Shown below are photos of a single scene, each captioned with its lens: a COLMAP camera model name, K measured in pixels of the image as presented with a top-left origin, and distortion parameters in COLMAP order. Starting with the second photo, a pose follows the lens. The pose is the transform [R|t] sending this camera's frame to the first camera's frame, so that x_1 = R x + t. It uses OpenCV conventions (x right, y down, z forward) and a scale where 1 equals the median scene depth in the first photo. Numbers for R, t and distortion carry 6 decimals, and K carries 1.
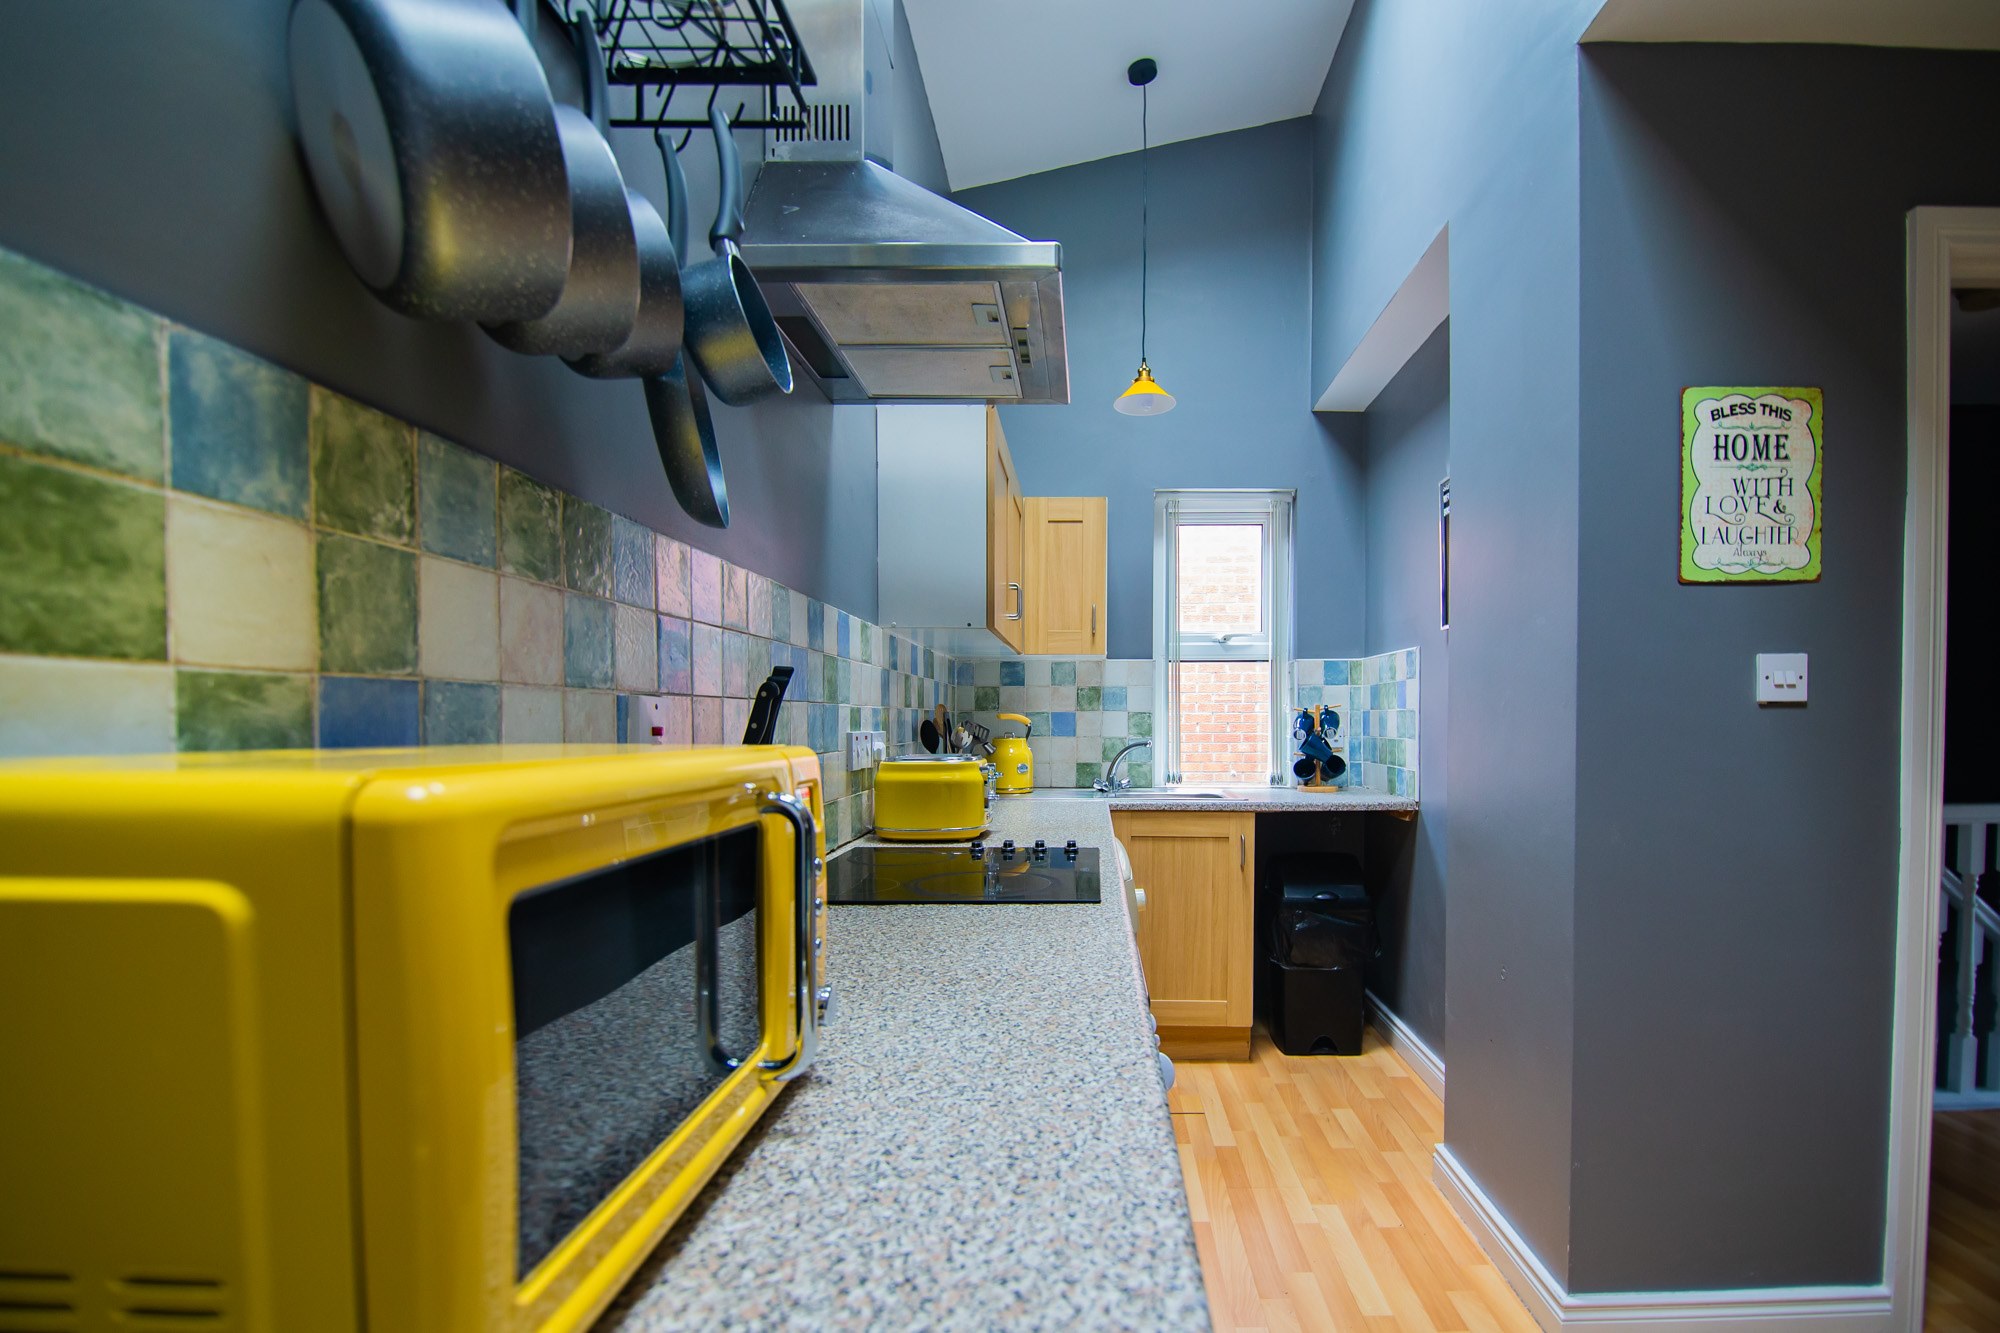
lens RADIAL K [[912.5, 0, 1078.3], [0, 912.5, 747.4], [0, 0, 1]] dist [-0.017180, -0.001824]
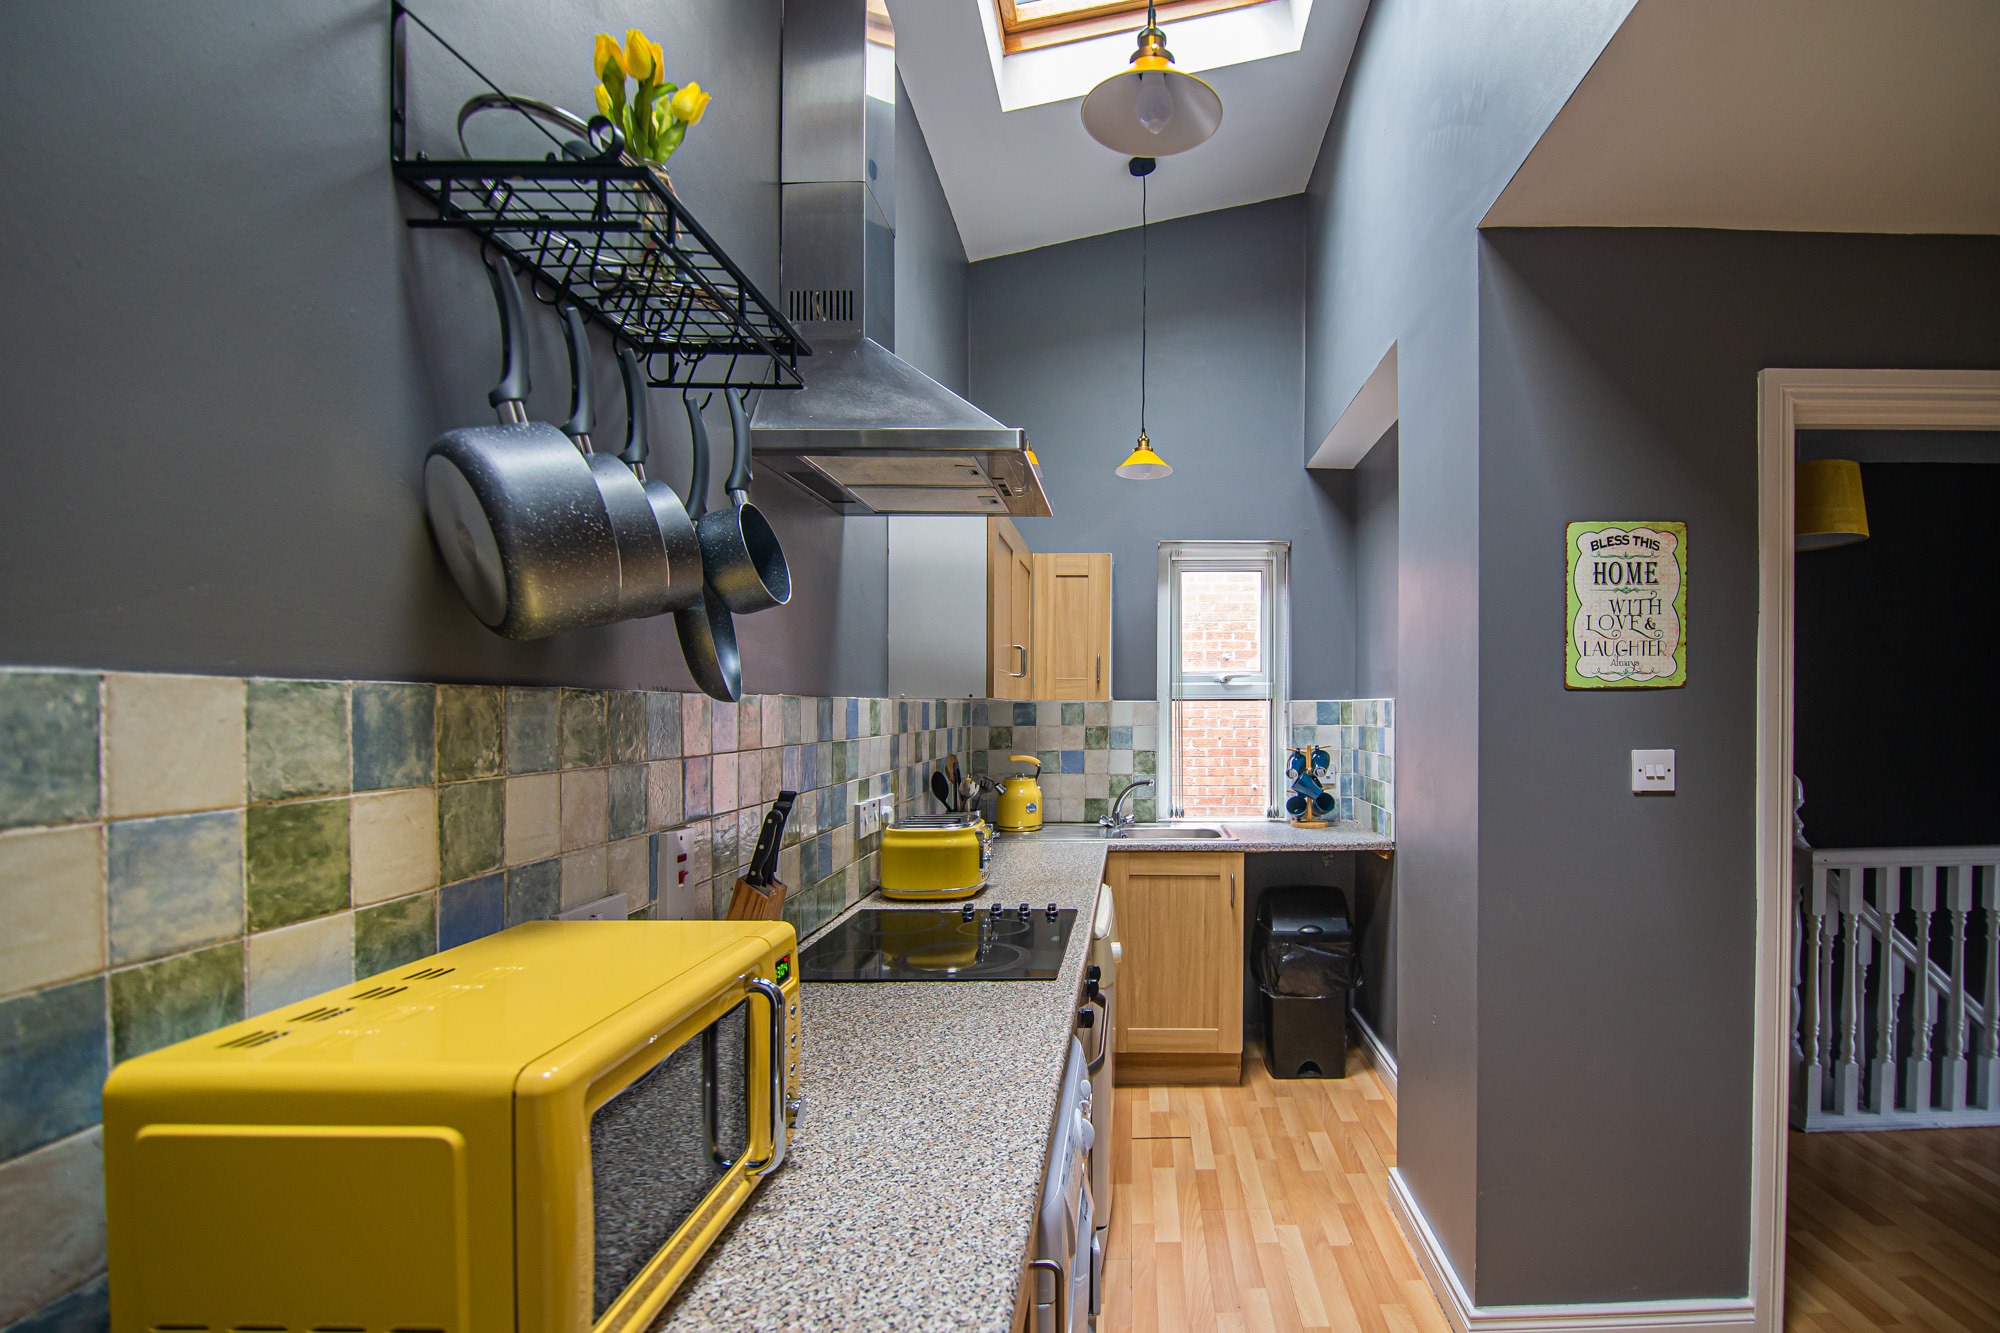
lens RADIAL K [[926.5, 0, 1137.7], [0, 926.5, 714.0], [0, 0, 1]] dist [-0.017503, 0.000597]
pose [[0.999838, -0.000981, 0.017986, 0.095771], [0.001452, 0.999655, -0.026212, -0.126344], [-0.017954, 0.026234, 0.999495, -0.192751]]
